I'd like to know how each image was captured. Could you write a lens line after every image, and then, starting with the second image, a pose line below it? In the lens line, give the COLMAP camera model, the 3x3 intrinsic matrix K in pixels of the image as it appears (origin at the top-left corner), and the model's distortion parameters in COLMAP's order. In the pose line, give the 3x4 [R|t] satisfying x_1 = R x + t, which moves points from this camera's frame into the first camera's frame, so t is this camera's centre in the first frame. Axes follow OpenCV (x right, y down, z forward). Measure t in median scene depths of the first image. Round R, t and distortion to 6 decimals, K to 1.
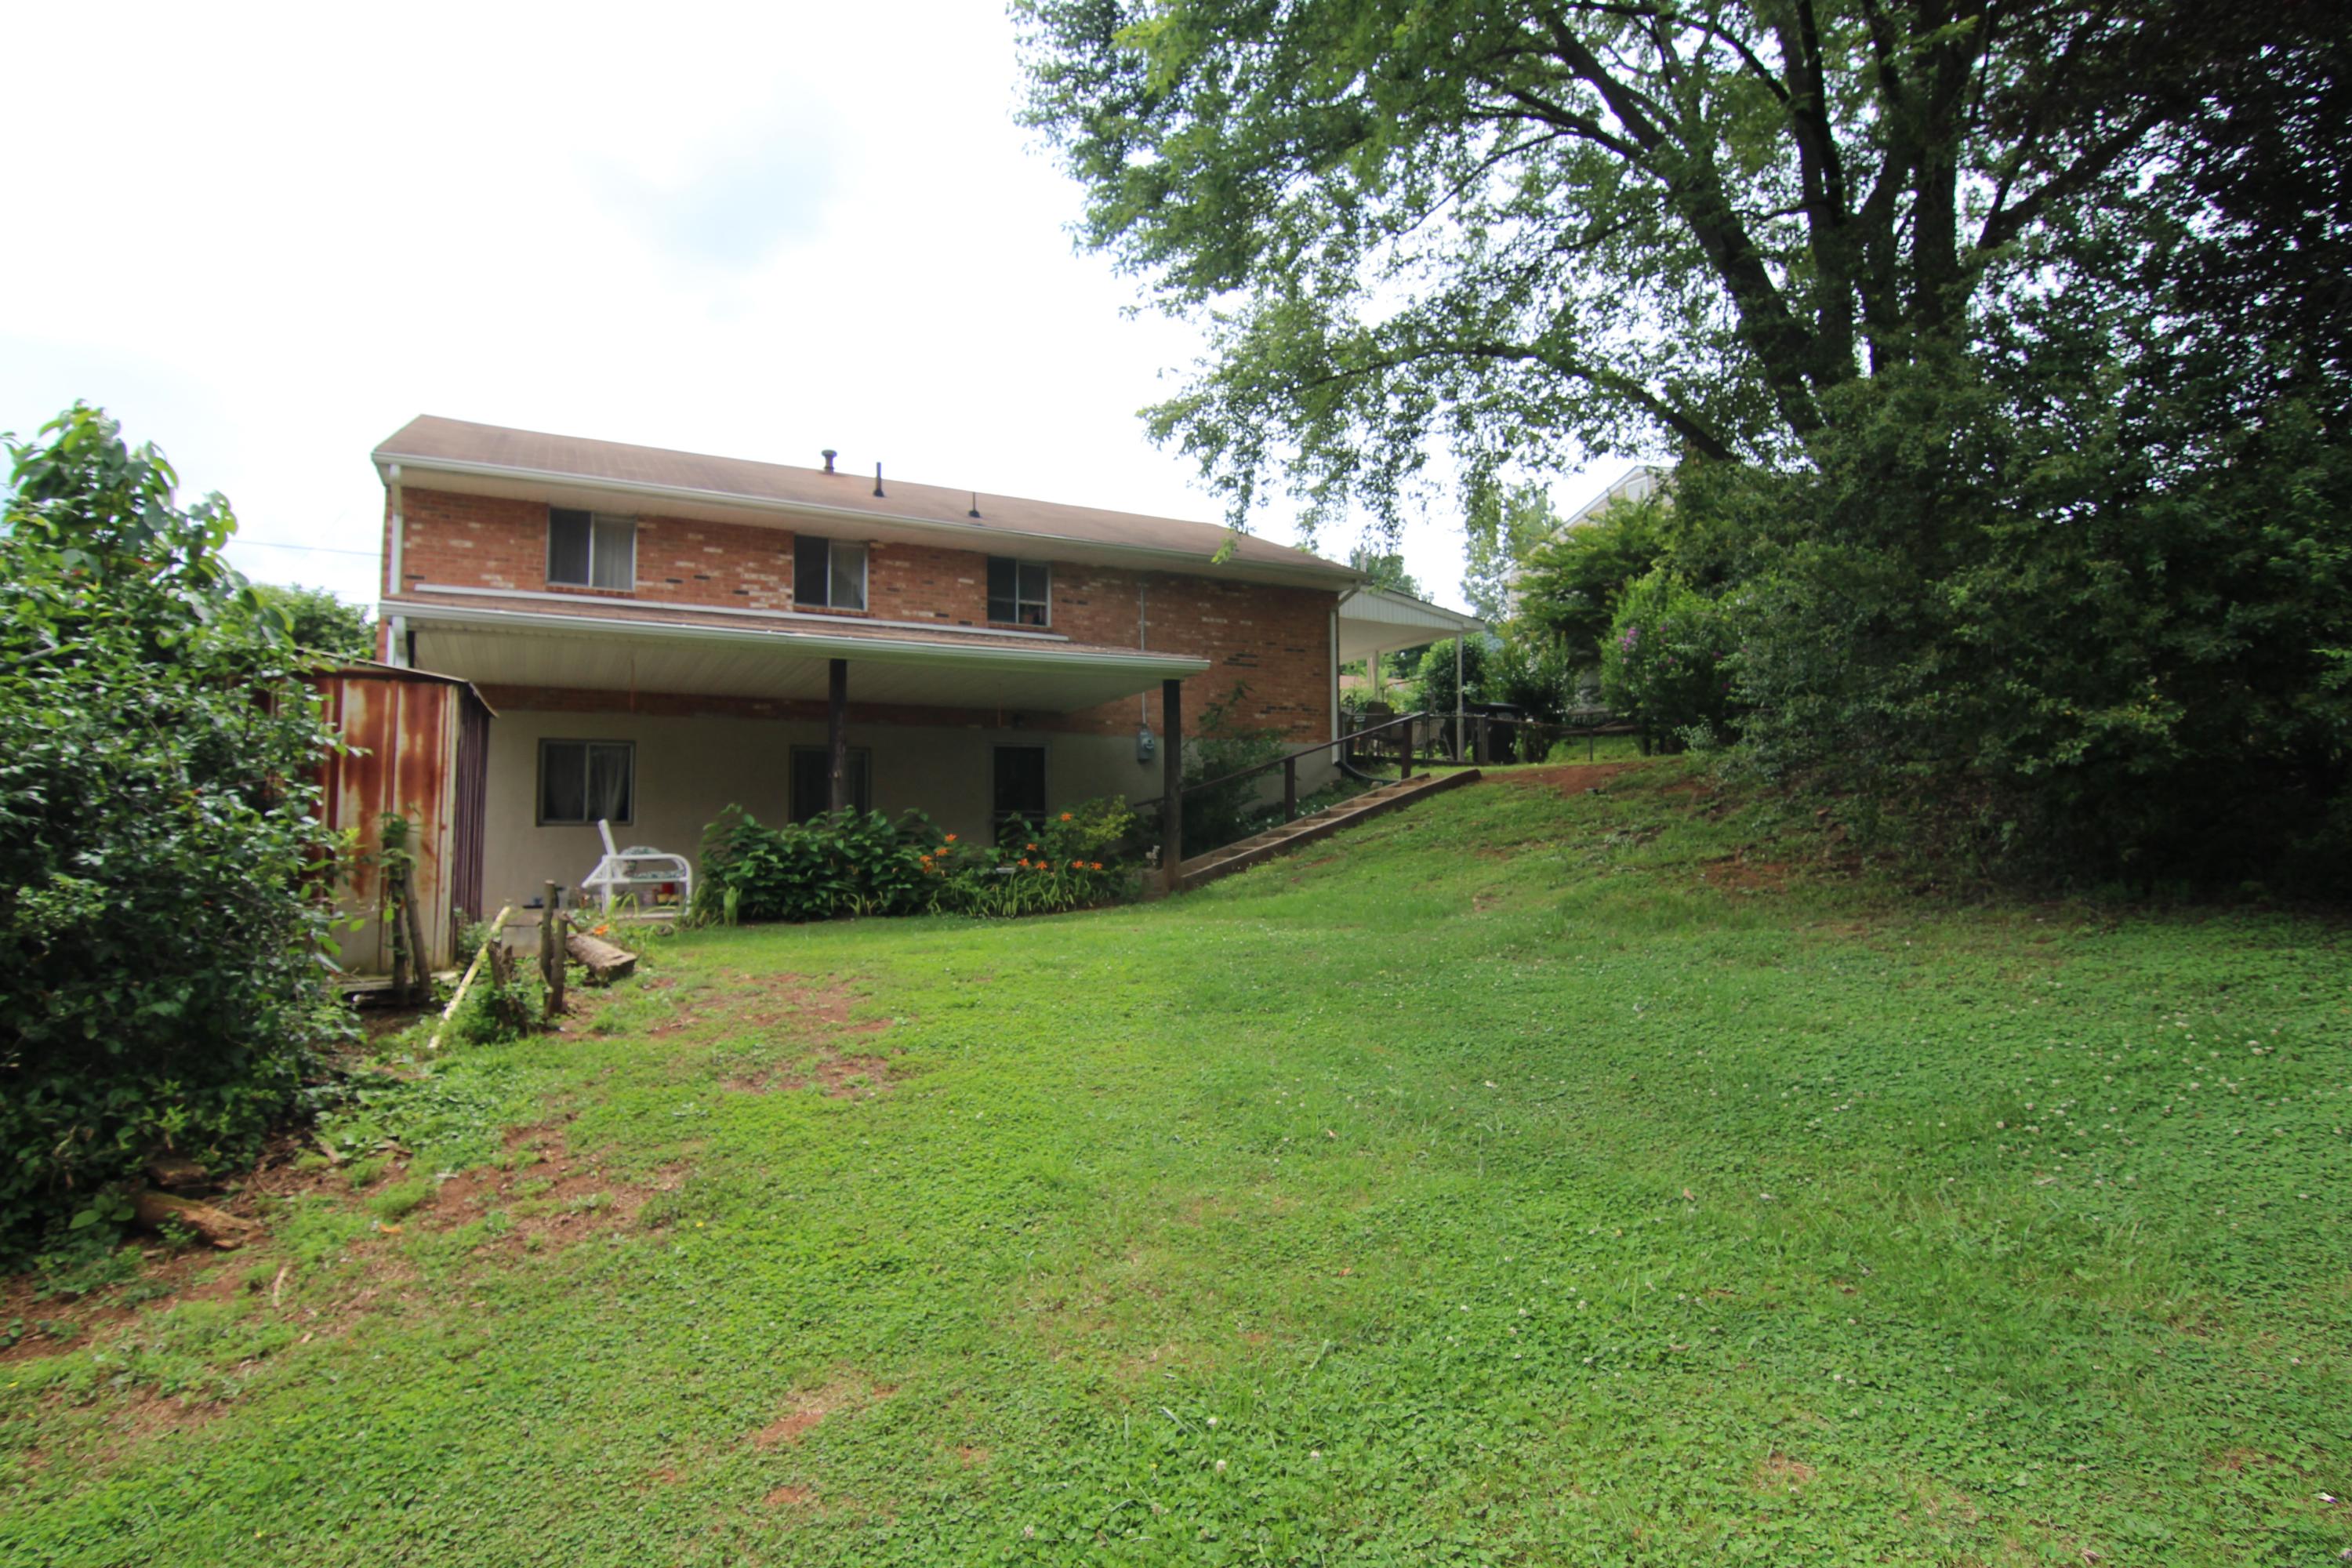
lens RADIAL K [[1203.6, 0, 1171.2], [0, 1203.6, 788.0], [0, 0, 1]] dist [-0.008480, -0.006927]
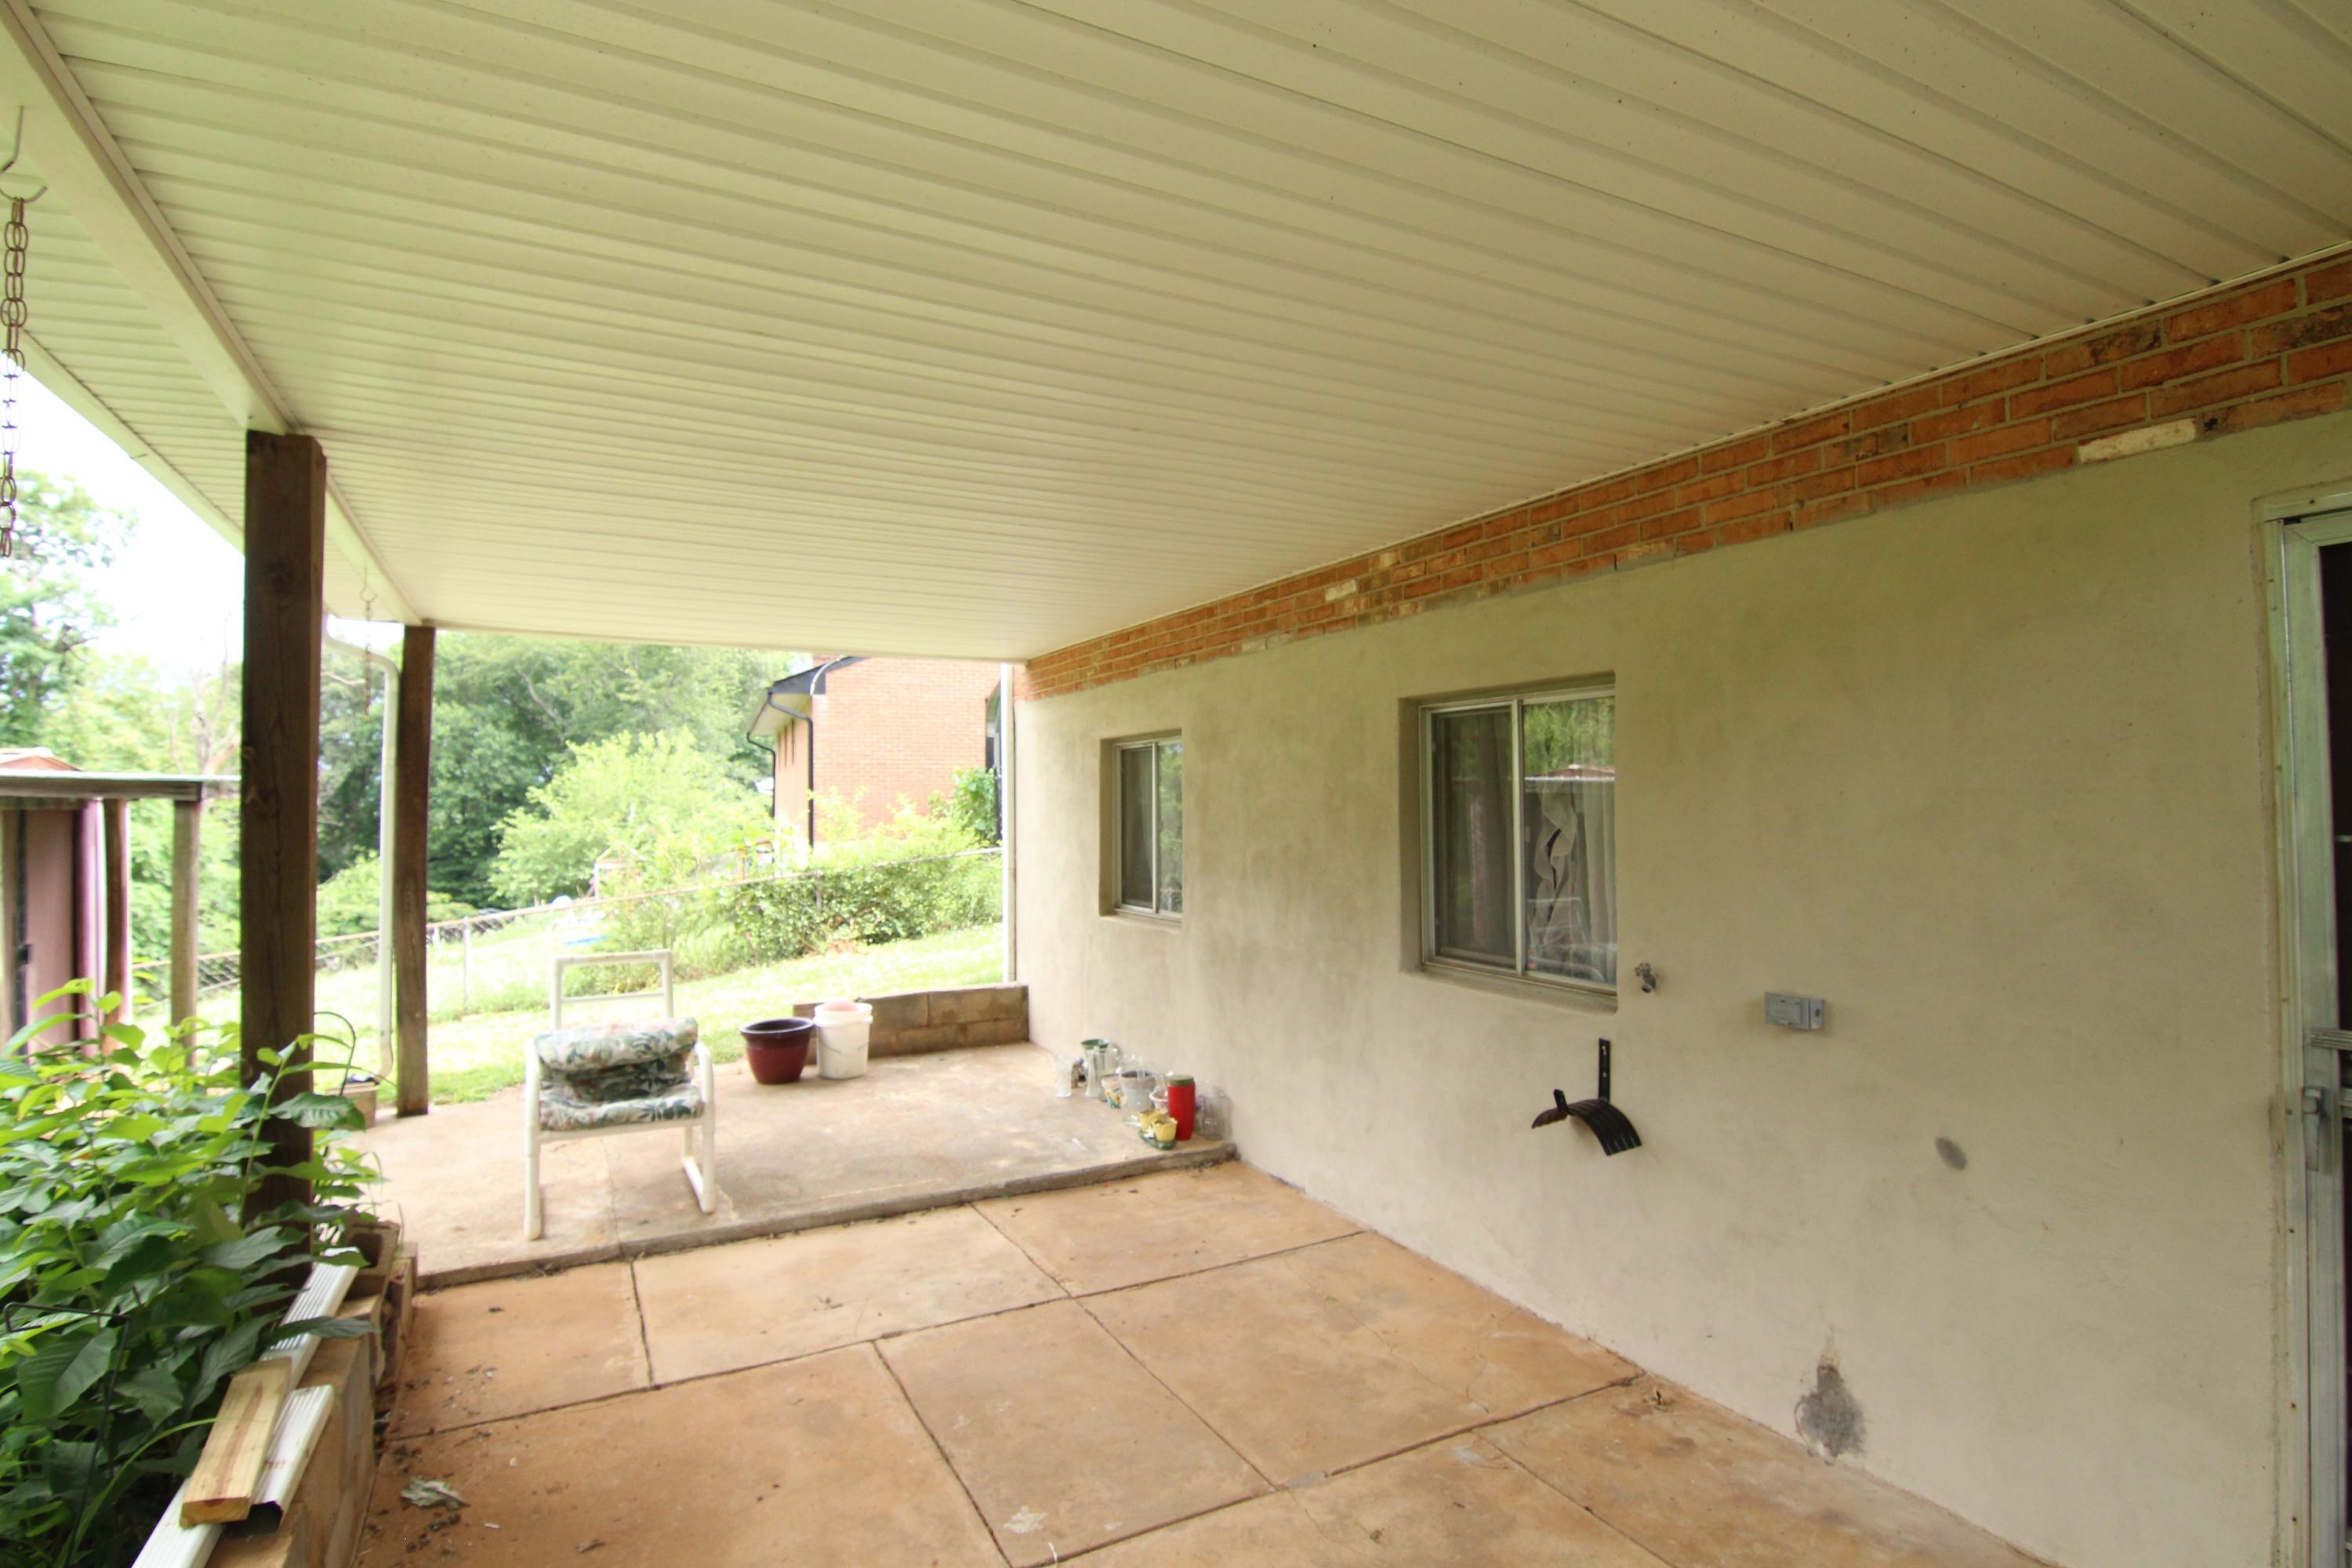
lens RADIAL K [[1203.6, 0, 1176.8], [0, 1203.6, 780.8], [0, 0, 1]] dist [-0.008480, -0.006927]
pose [[-0.001632, -0.018079, -0.999835, -0.019376], [0.042261, 0.998942, -0.018132, -0.012838], [0.999105, -0.042284, -0.000867, 0.931918]]
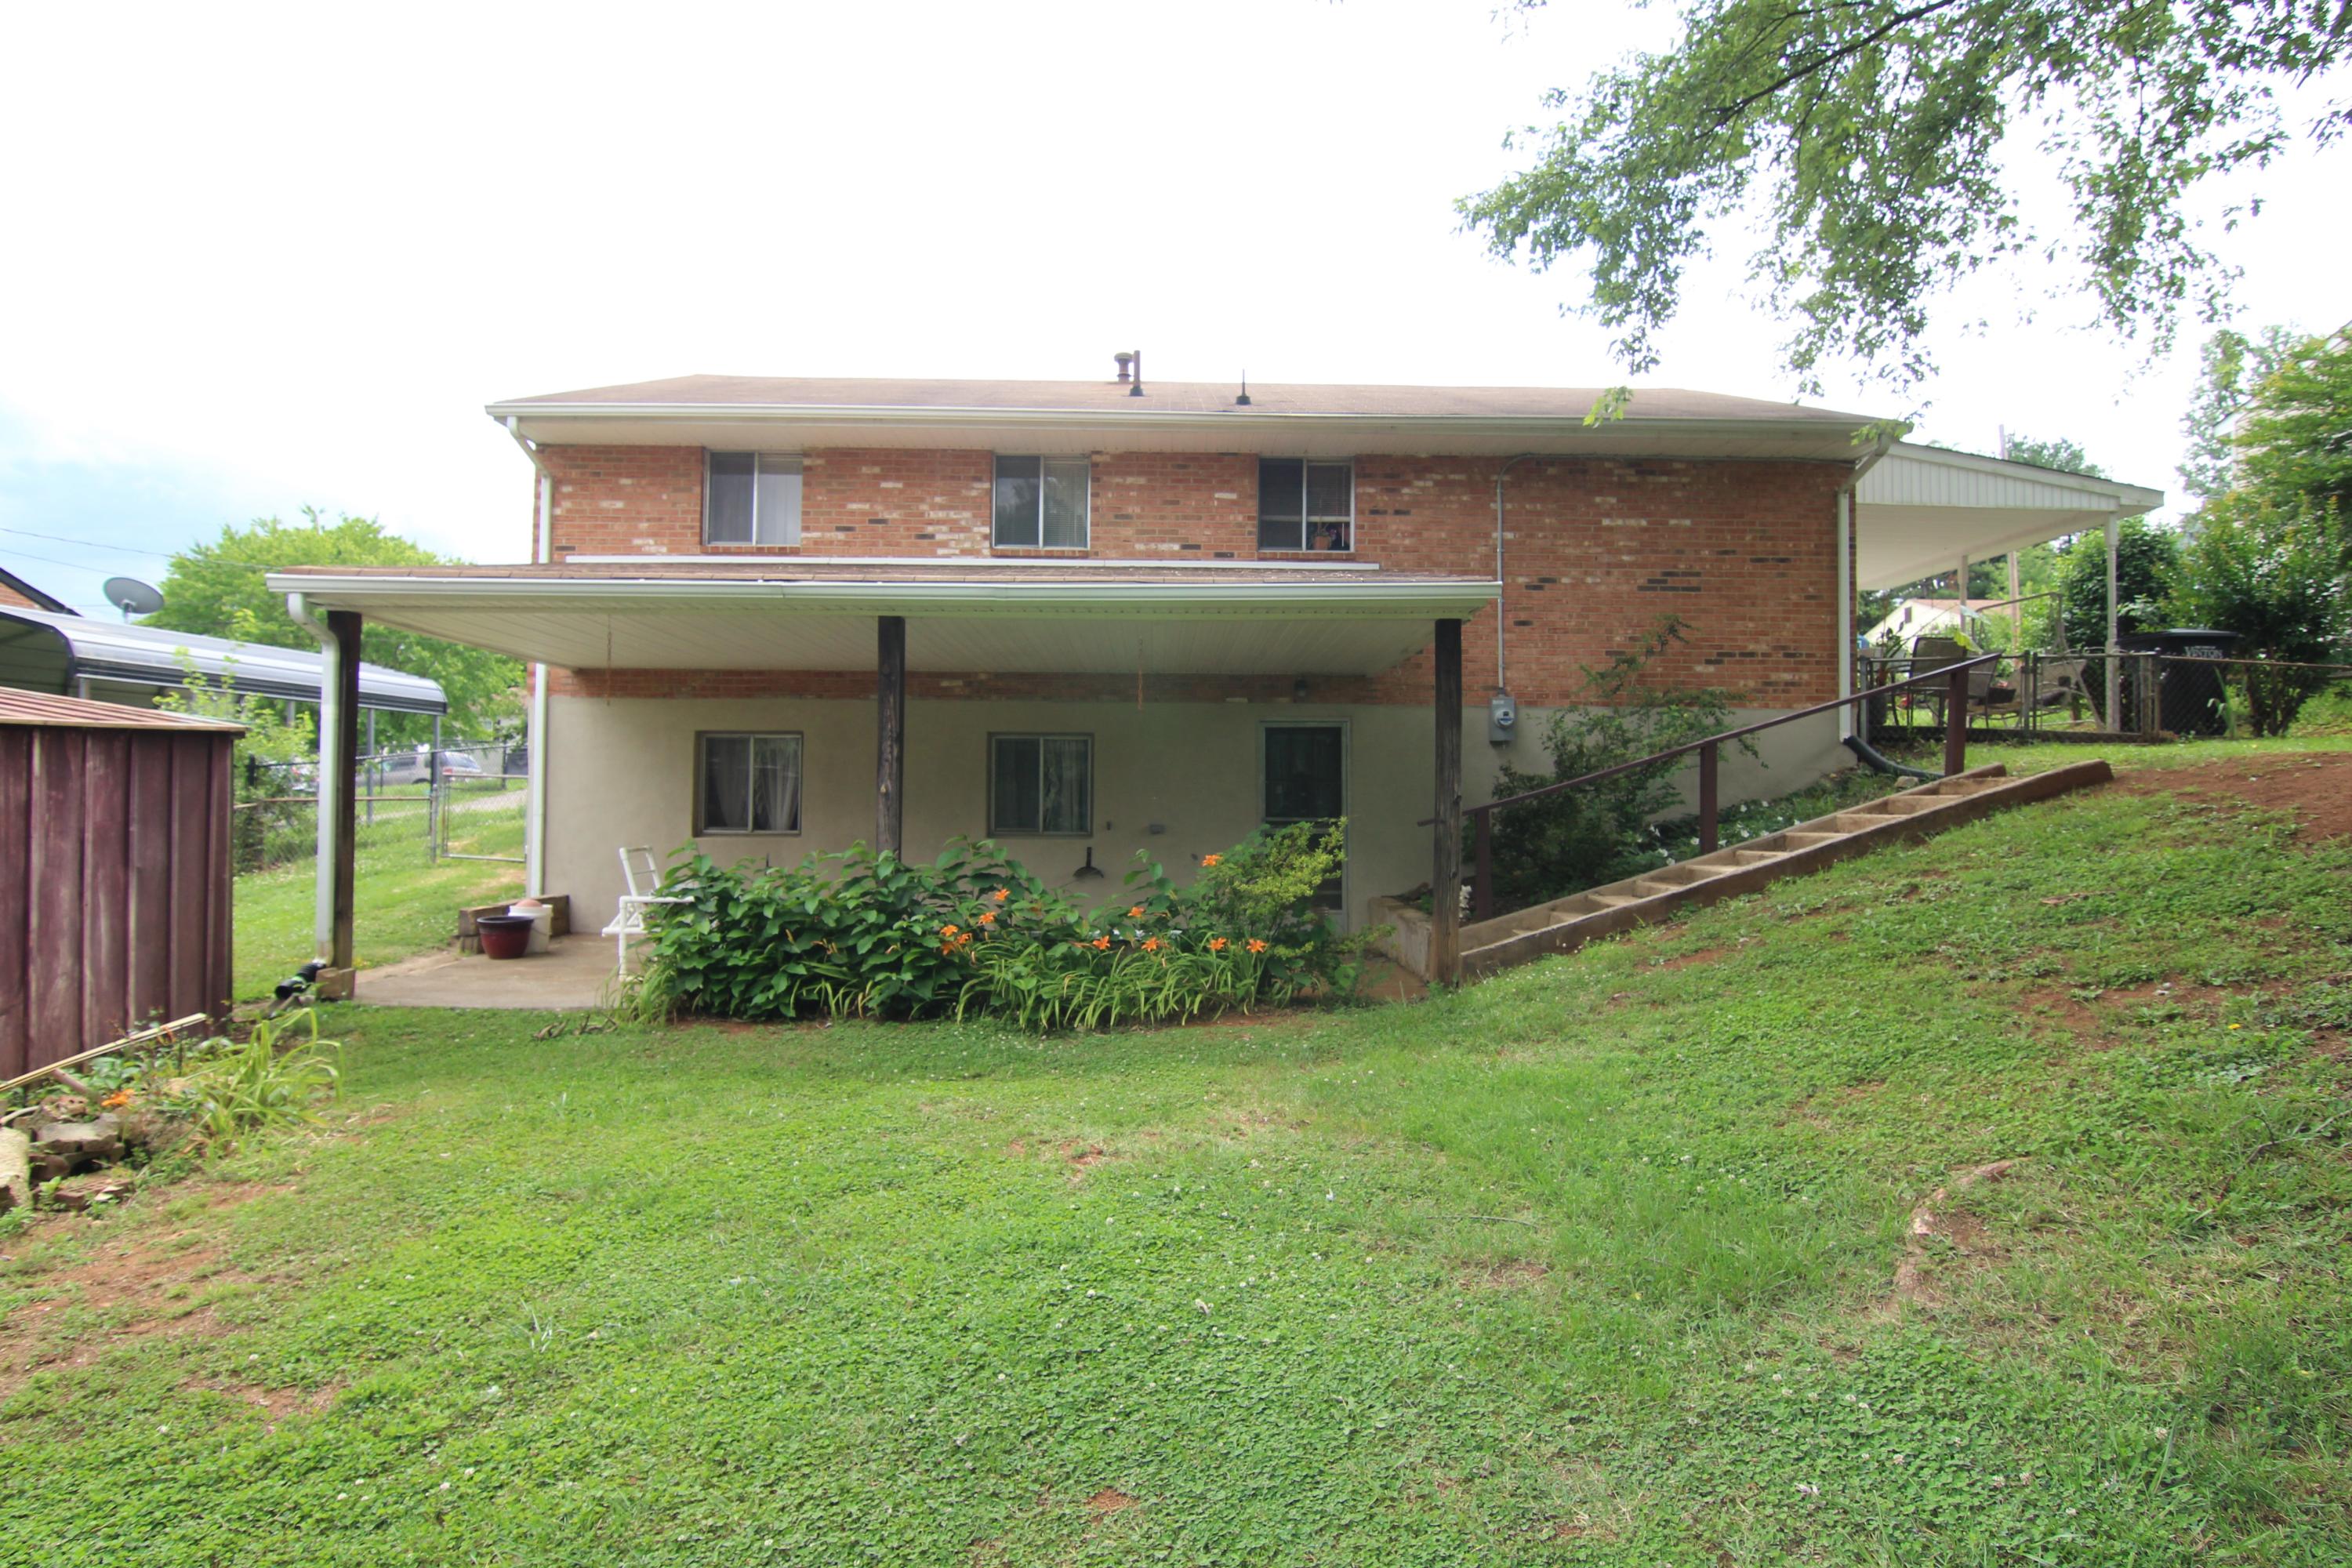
lens RADIAL K [[1203.6, 0, 1172.7], [0, 1203.6, 774.9], [0, 0, 1]] dist [-0.008480, -0.006927]
pose [[0.892278, 0.003835, -0.451470, 0.131139], [0.008602, 0.999638, 0.025494, -0.026810], [0.451404, -0.026631, 0.891922, 0.366224]]
